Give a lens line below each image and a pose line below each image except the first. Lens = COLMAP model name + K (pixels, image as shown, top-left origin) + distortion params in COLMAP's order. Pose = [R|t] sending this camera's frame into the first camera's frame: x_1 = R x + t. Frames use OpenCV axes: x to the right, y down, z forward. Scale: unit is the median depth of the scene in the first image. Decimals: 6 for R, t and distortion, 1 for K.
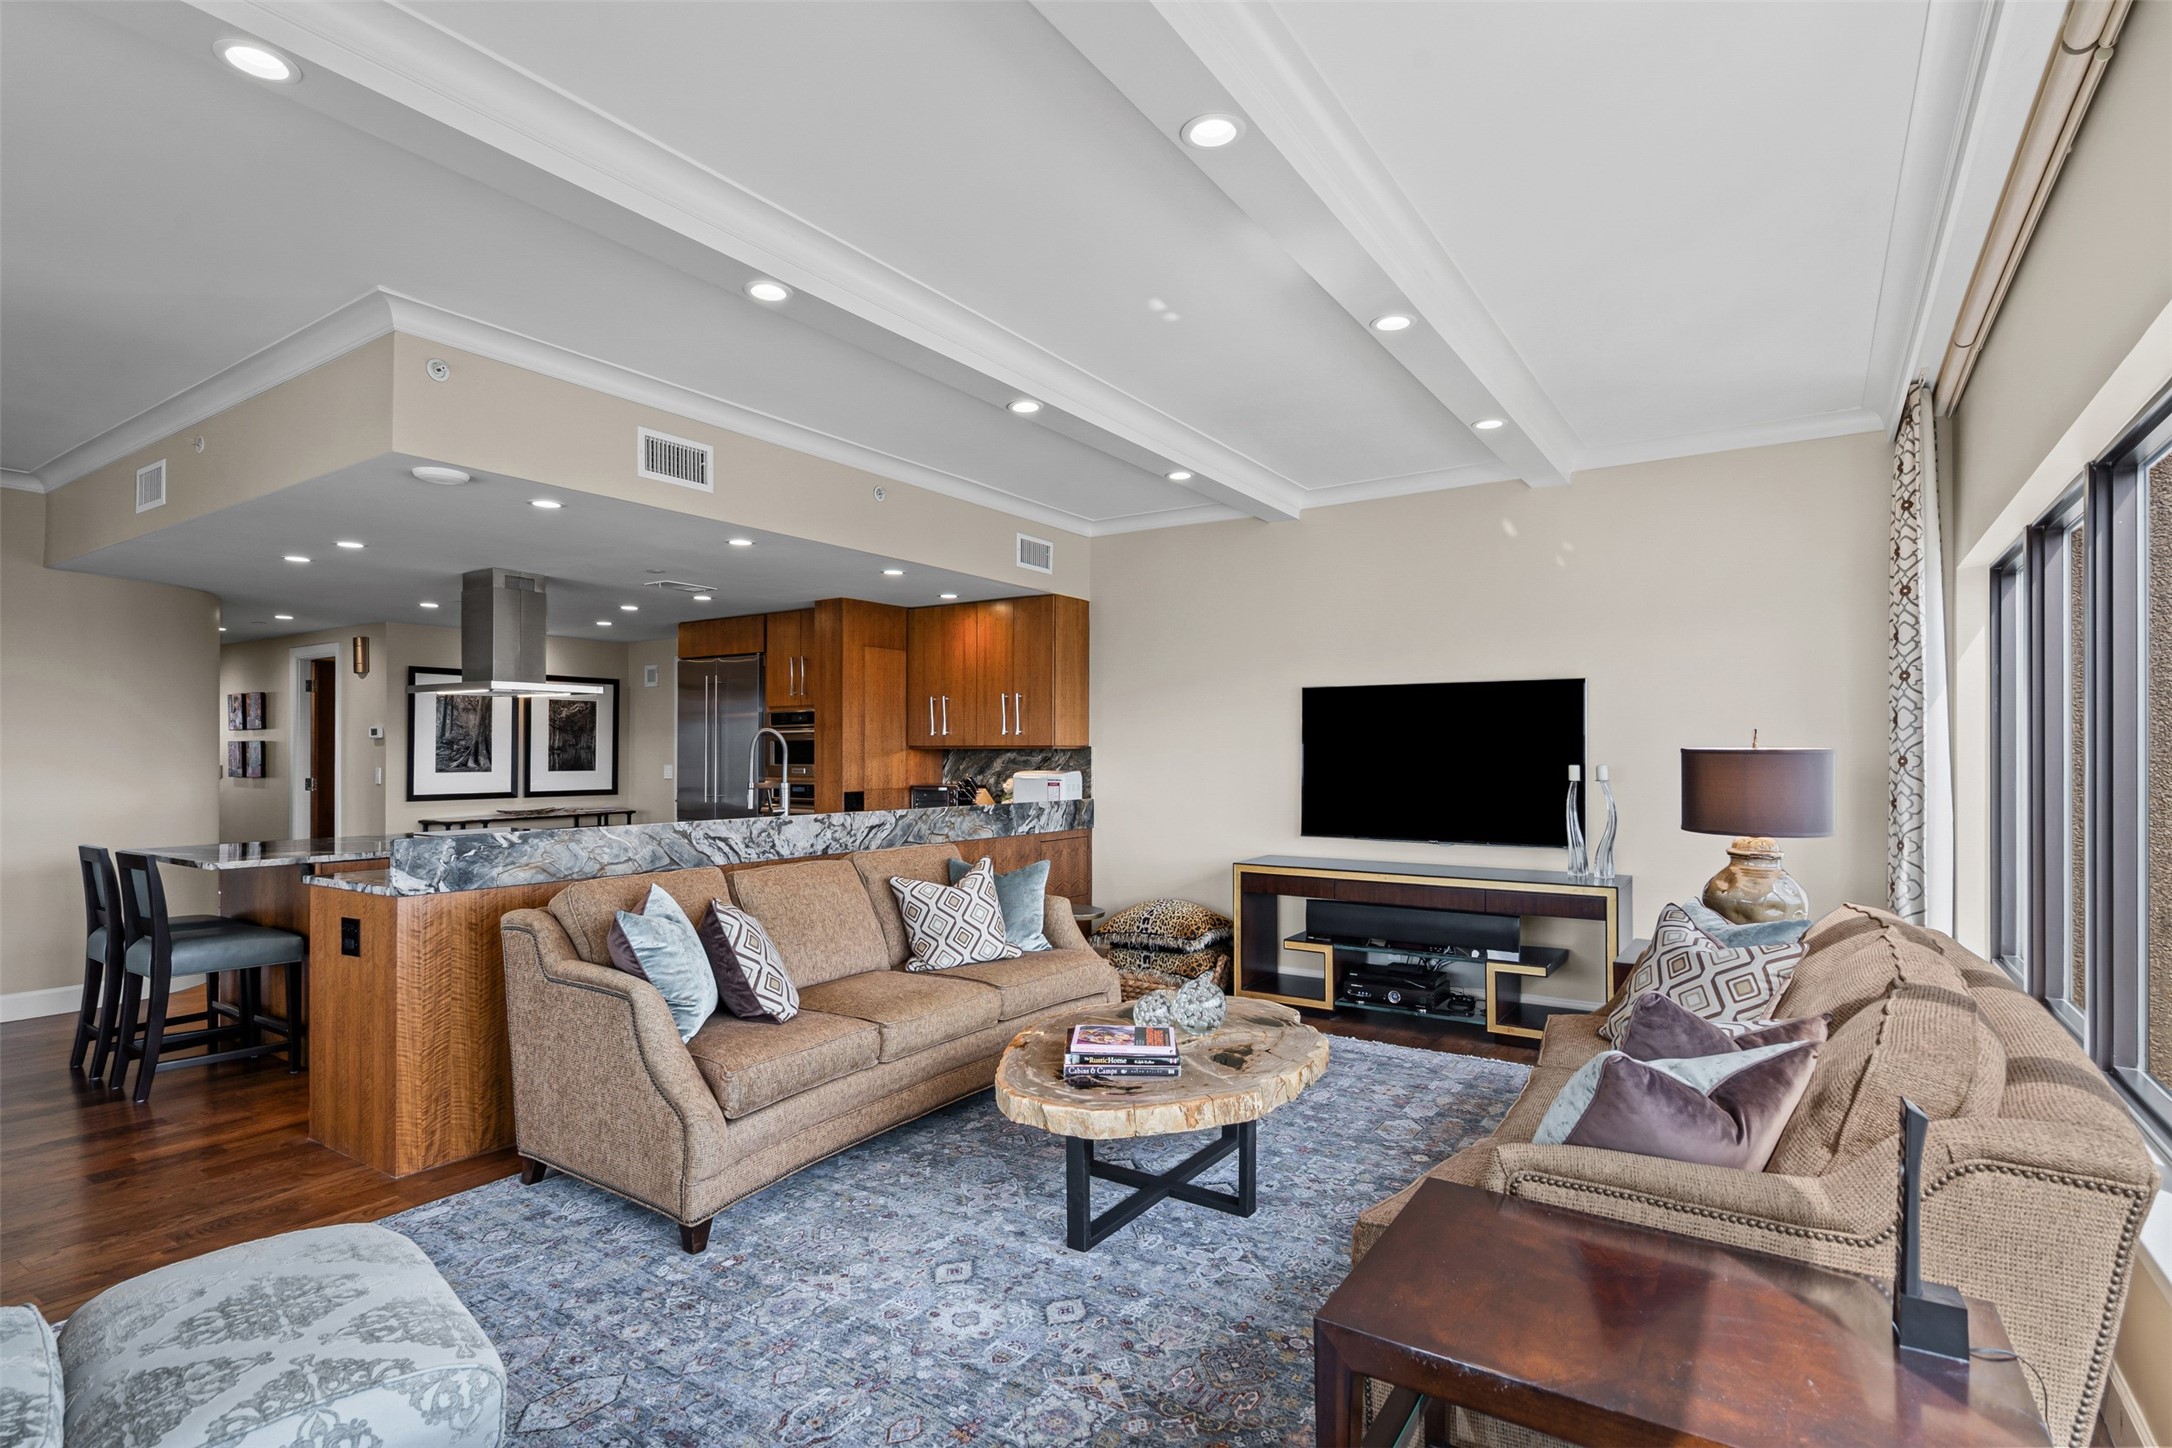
lens RADIAL K [[1082.7, 0, 1068.7], [0, 1082.7, 754.1], [0, 0, 1]] dist [0.001660, 0.000161]
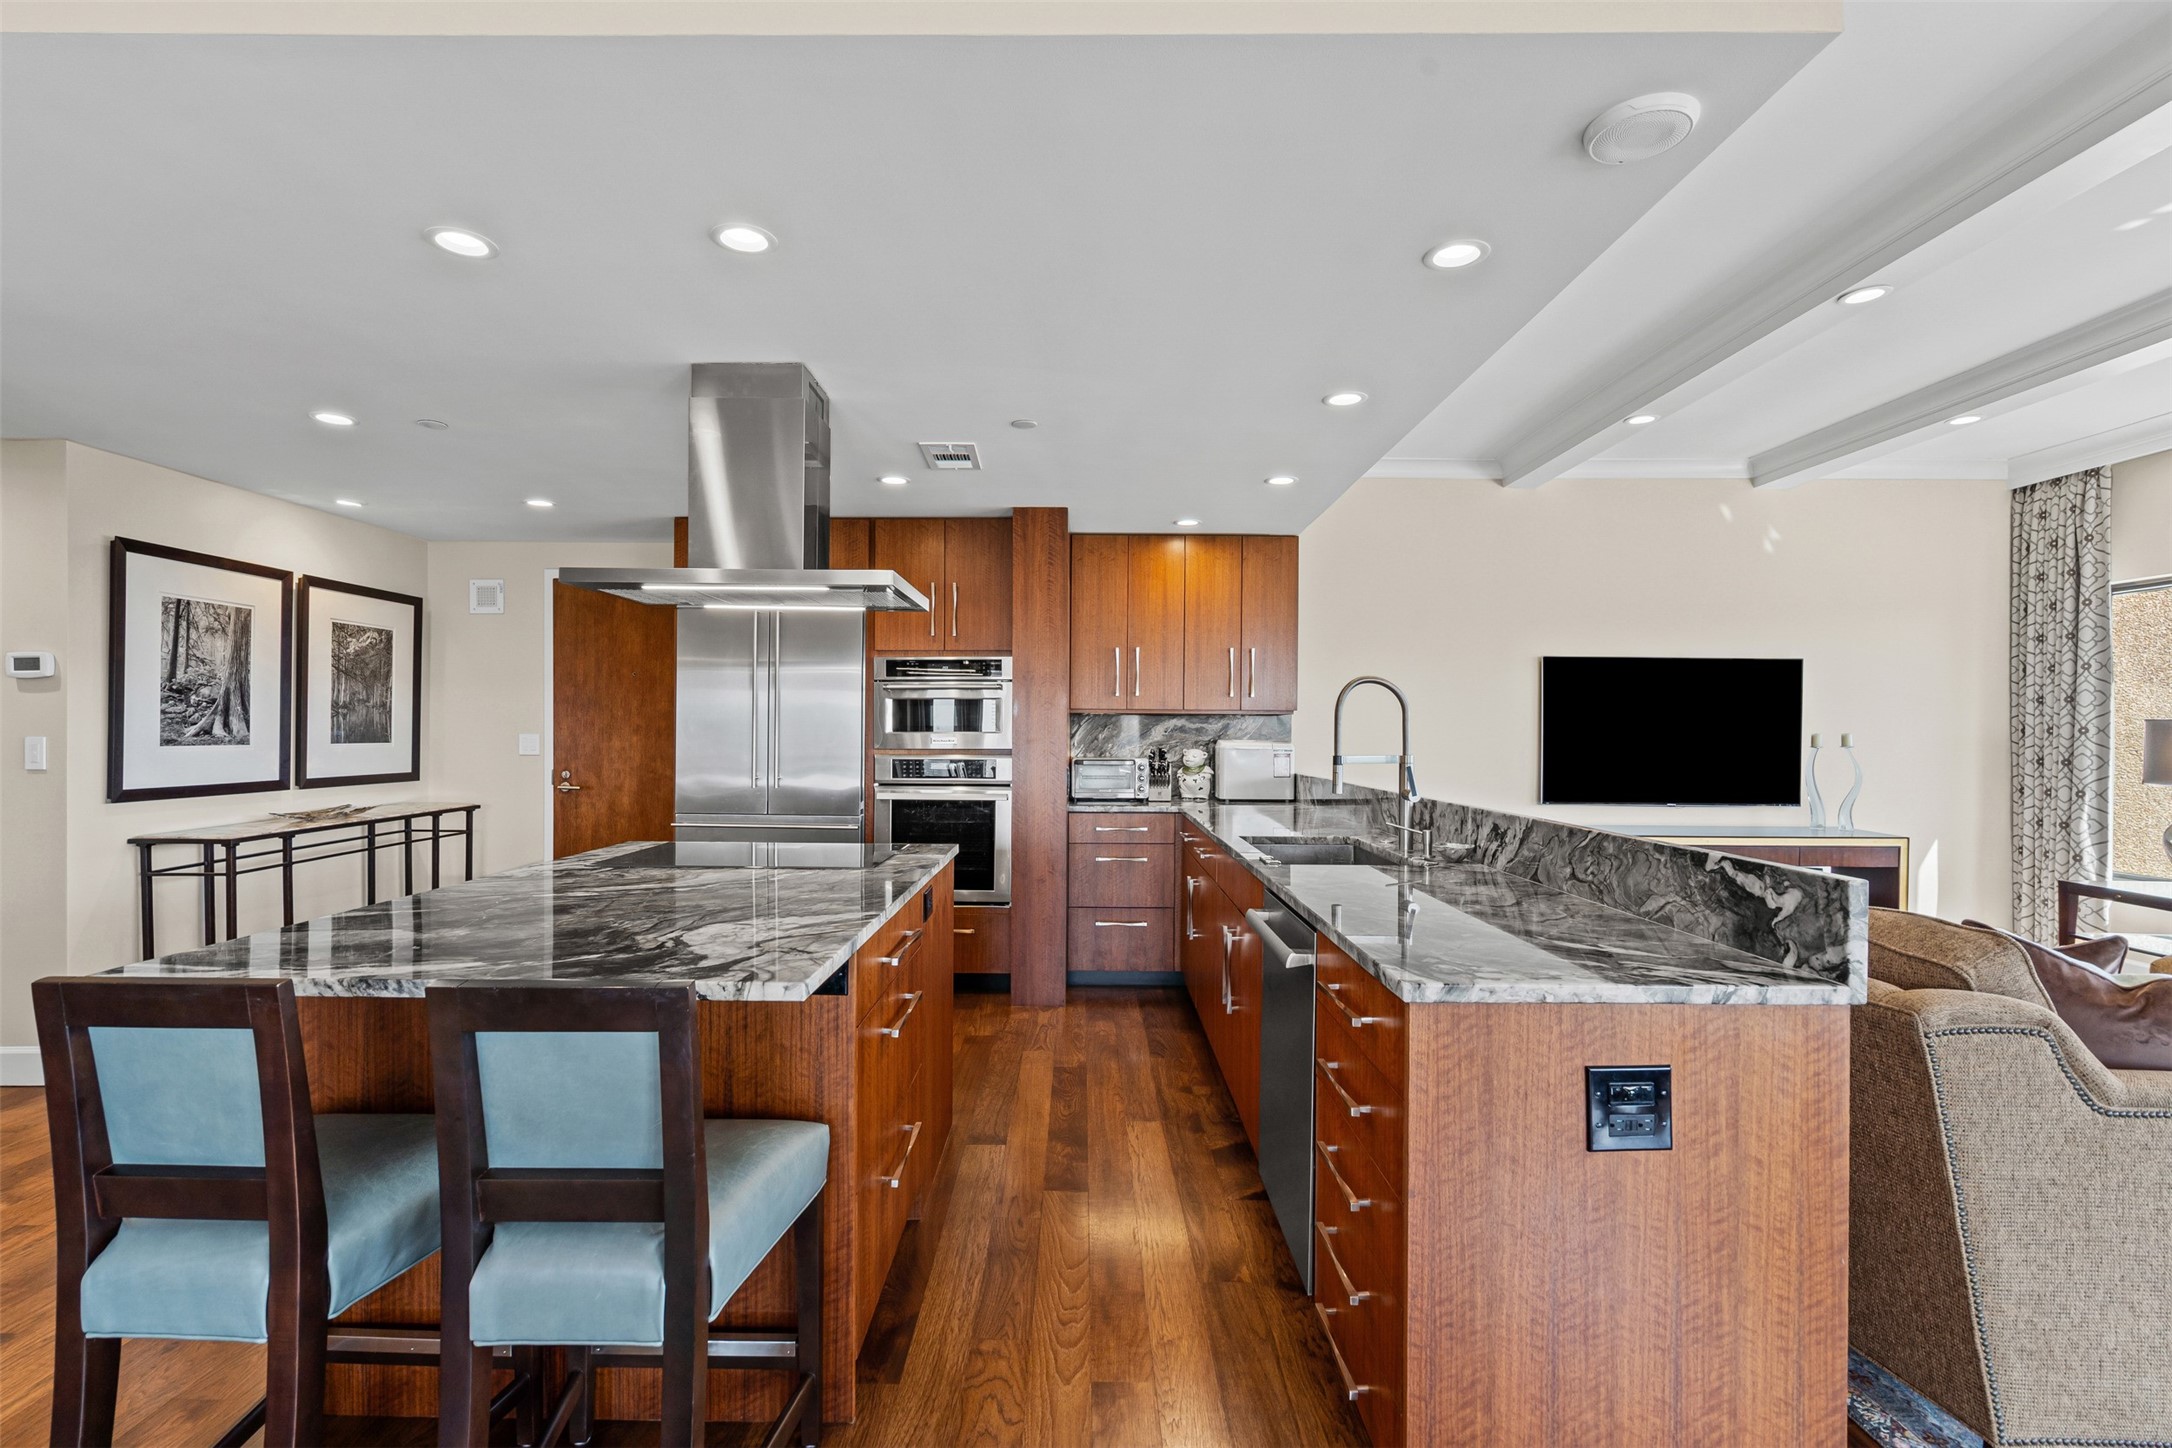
lens RADIAL K [[984.2, 0, 1077.6], [0, 984.2, 738.2], [0, 0, 1]] dist [-0.001364, 0.000472]
pose [[0.828942, 0.000292, 0.559334, -0.878024], [-0.005620, 0.999954, 0.007807, 0.012600], [-0.559306, -0.009615, 0.828906, 0.649647]]
